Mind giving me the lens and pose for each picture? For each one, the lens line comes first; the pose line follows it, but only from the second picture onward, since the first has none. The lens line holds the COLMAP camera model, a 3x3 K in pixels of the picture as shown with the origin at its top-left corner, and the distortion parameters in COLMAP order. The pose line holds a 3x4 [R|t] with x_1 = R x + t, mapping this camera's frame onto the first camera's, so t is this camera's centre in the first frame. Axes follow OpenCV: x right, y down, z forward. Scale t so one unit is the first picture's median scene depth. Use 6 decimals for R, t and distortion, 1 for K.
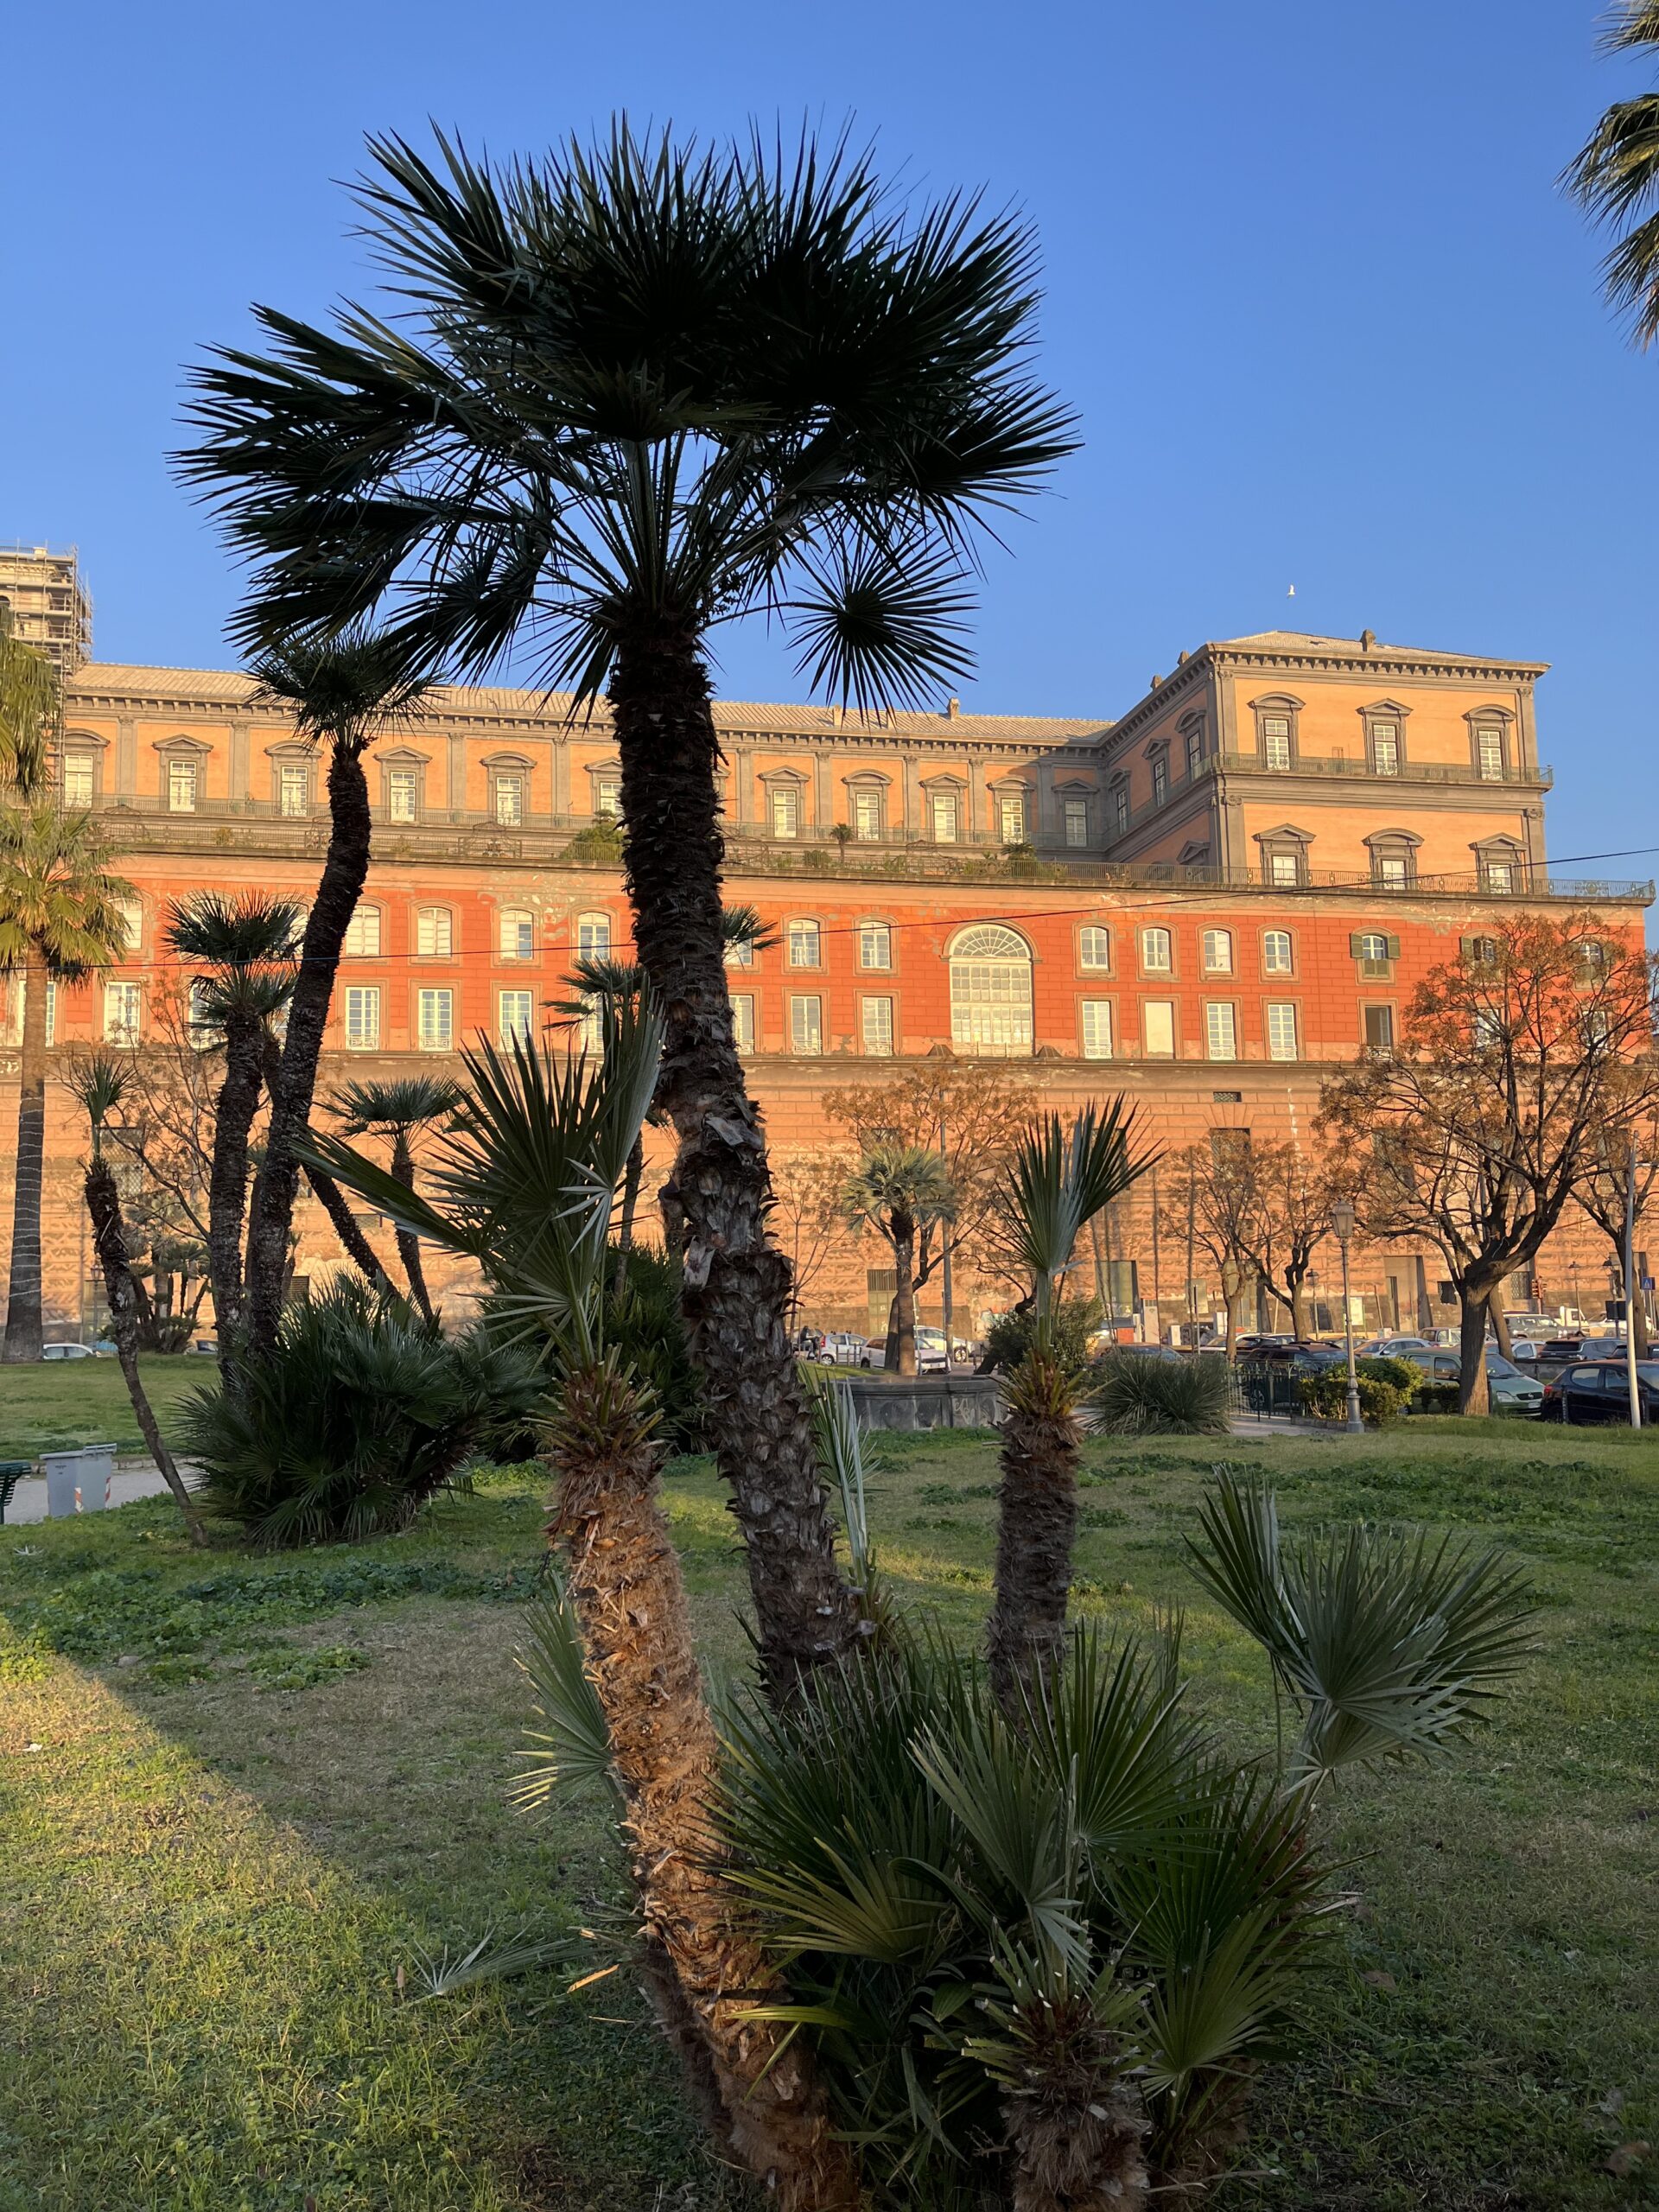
lens RADIAL K [[1663.3, 0, 829.5], [0, 1663.3, 1106.0], [0, 0, 1]] dist [0.028418, 0.002053]
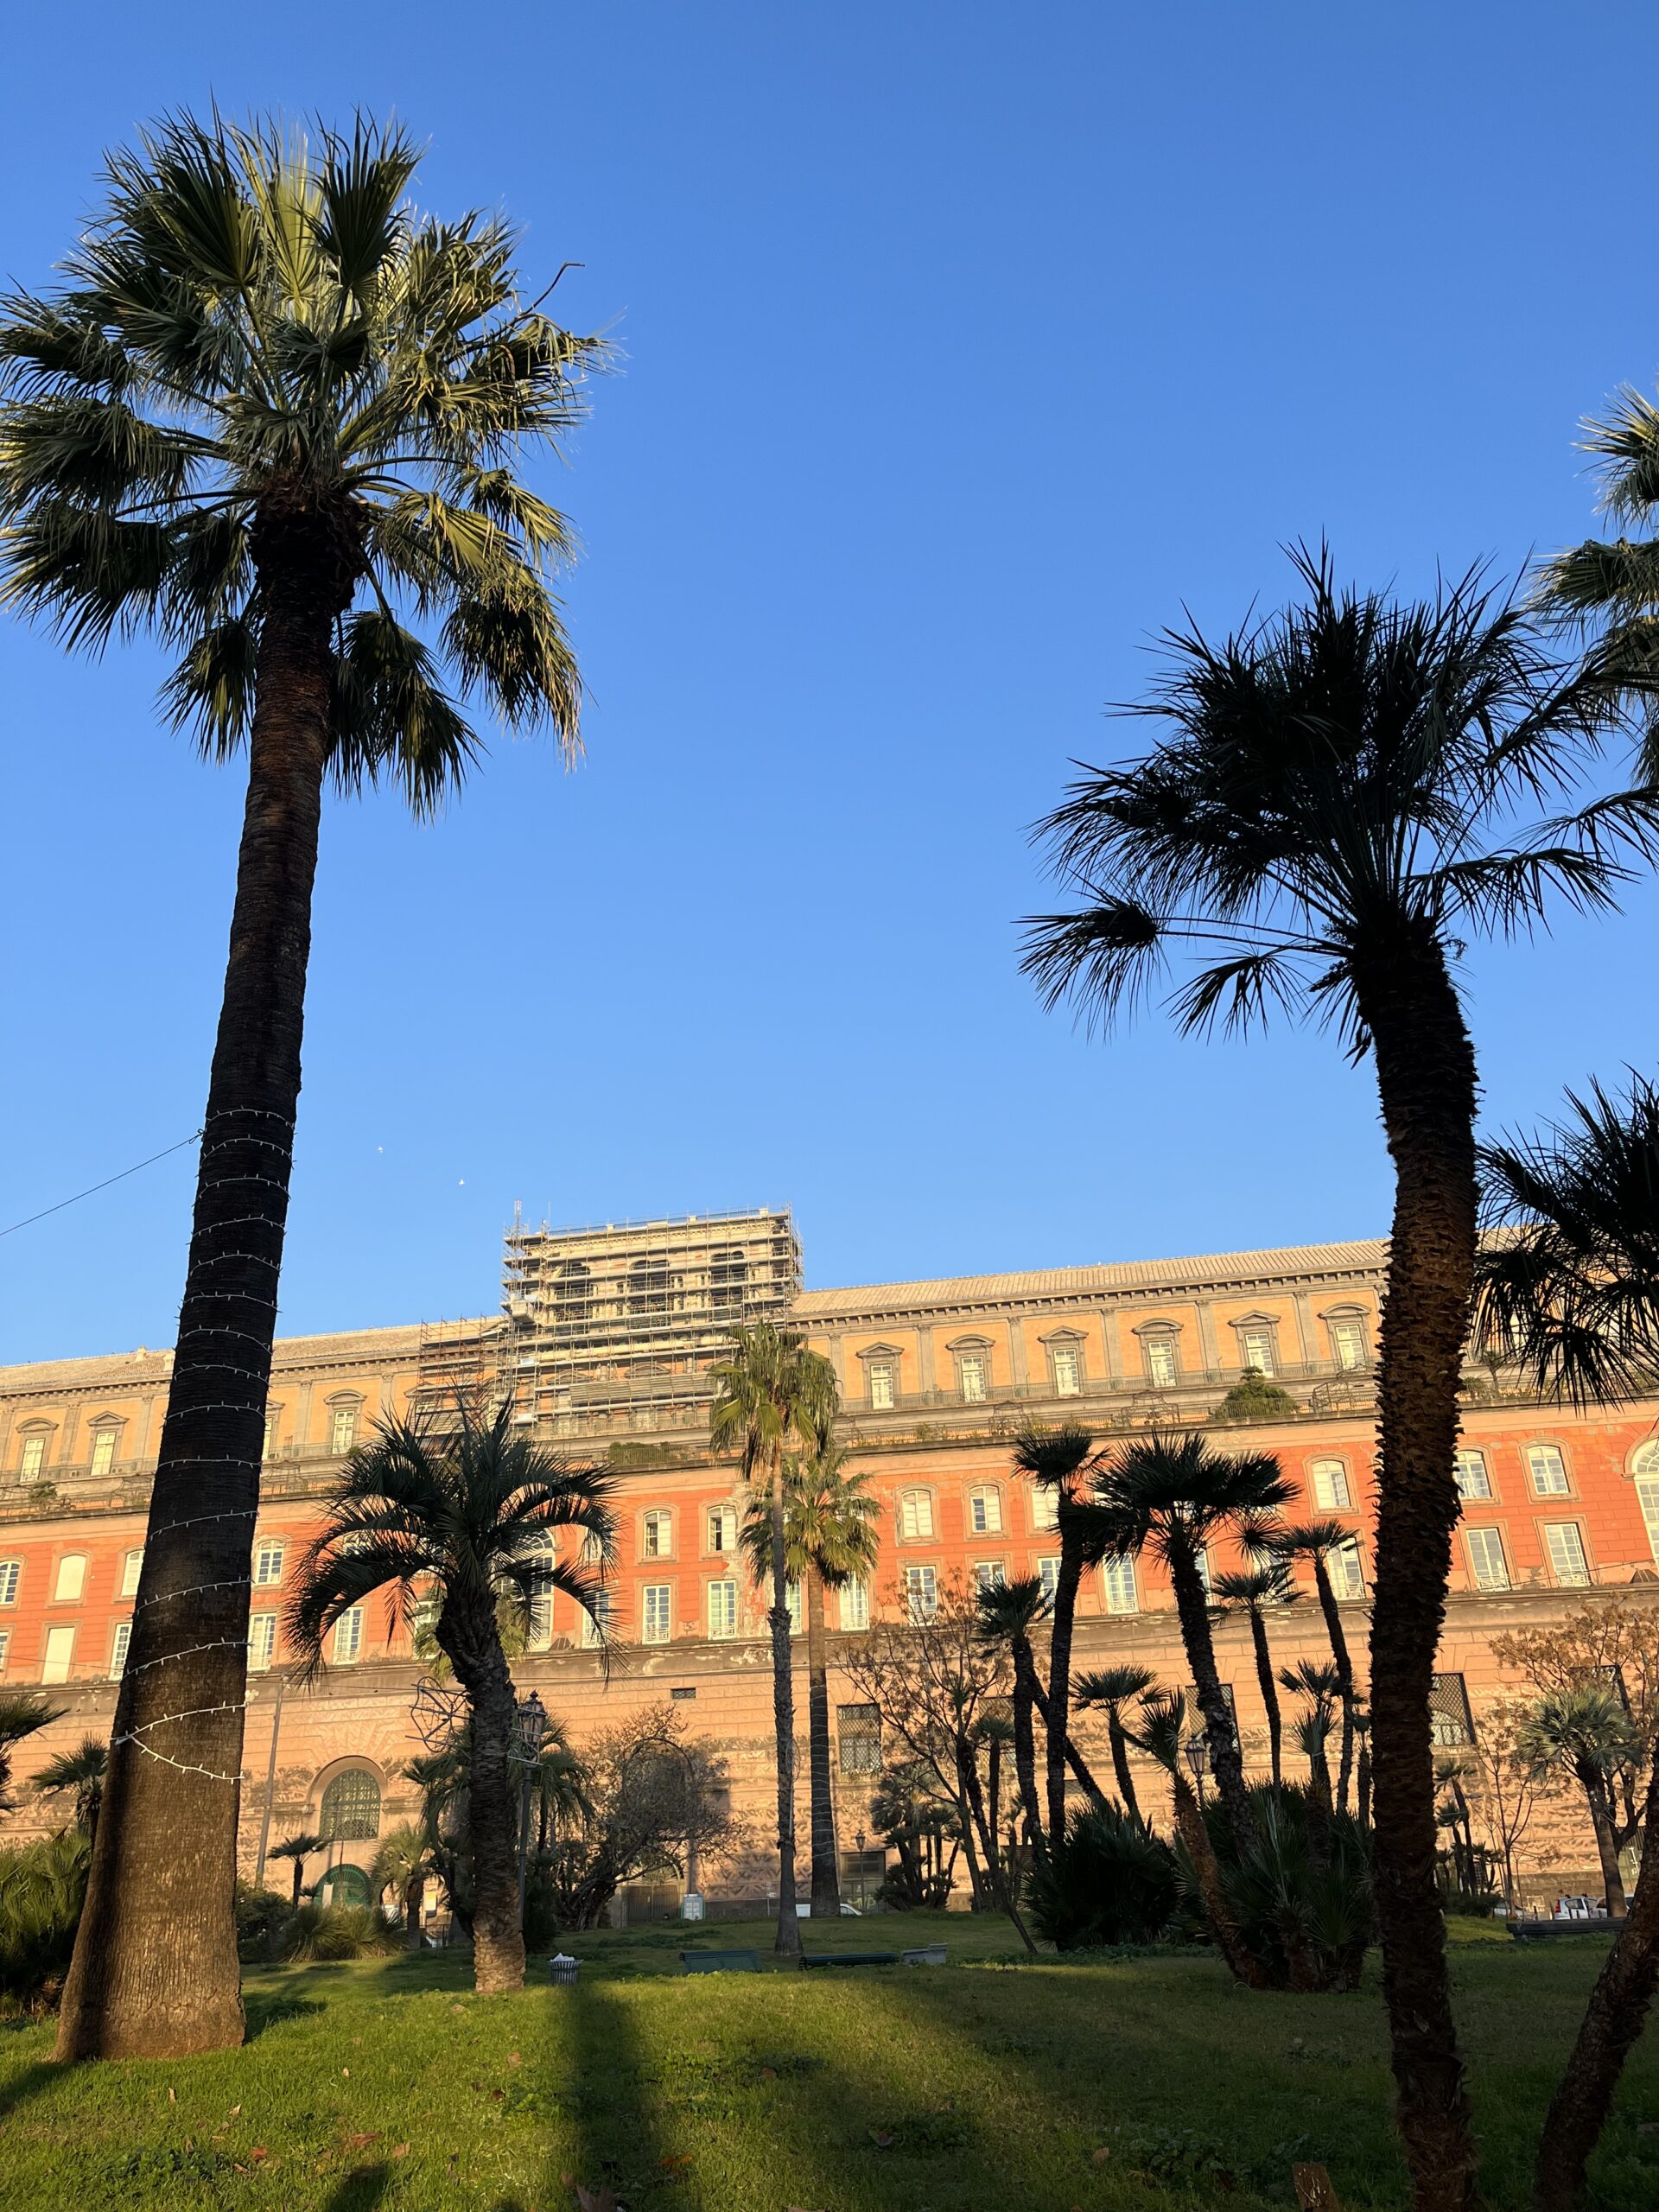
lens RADIAL K [[1663.2, 0, 829.5], [0, 1663.2, 1106.0], [0, 0, 1]] dist [0.027604, 0.008698]
pose [[0.919005, -0.179422, -0.351052, 0.023842], [0.060361, 0.943976, -0.324448, -0.003851], [0.389598, 0.276979, 0.878349, -0.101523]]
